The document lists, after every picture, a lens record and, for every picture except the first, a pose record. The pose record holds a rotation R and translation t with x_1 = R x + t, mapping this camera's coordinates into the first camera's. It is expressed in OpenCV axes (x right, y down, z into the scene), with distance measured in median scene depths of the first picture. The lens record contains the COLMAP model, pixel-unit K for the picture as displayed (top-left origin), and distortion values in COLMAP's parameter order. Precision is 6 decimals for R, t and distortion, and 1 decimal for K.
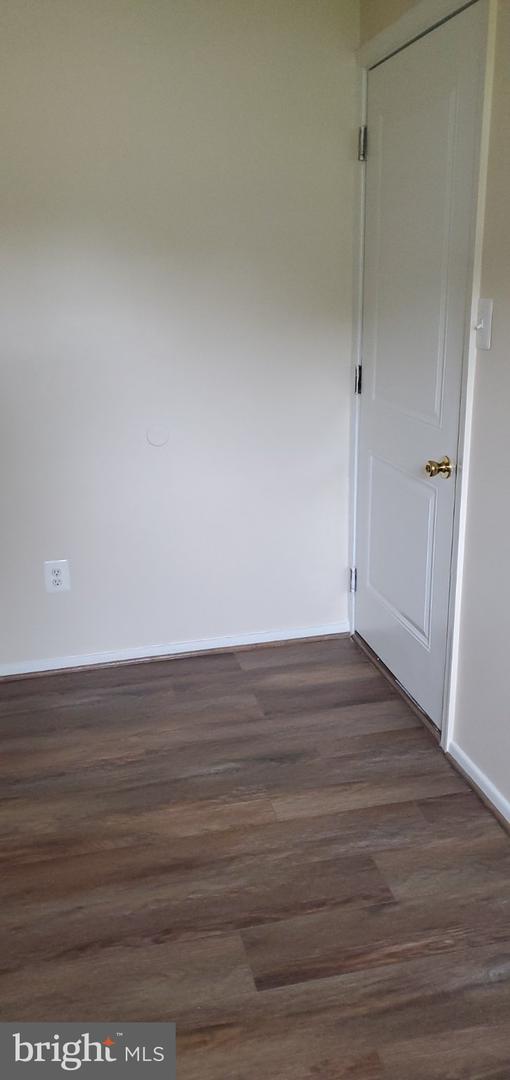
lens RADIAL K [[922.3, 0, 252.6], [0, 922.3, 537.5], [0, 0, 1]] dist [-0.001941, 0.000092]
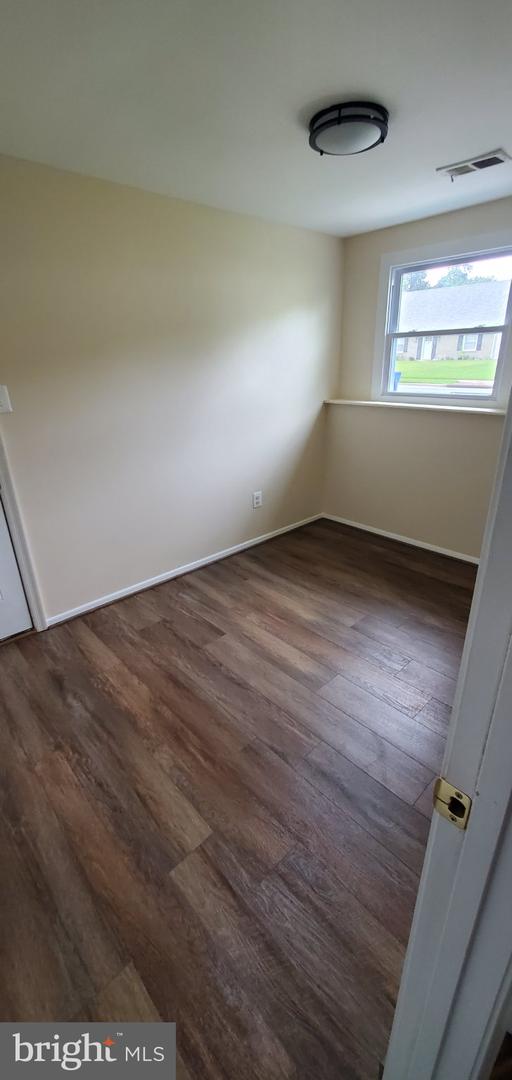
lens RADIAL K [[428.2, 0, 250.4], [0, 428.2, 537.5], [0, 0, 1]] dist [-0.007968, -0.000612]
pose [[-0.528479, -0.295344, 0.795916, -0.774272], [0.275599, 0.827070, 0.489899, -0.284423], [-0.802966, 0.478255, -0.355693, 1.003977]]
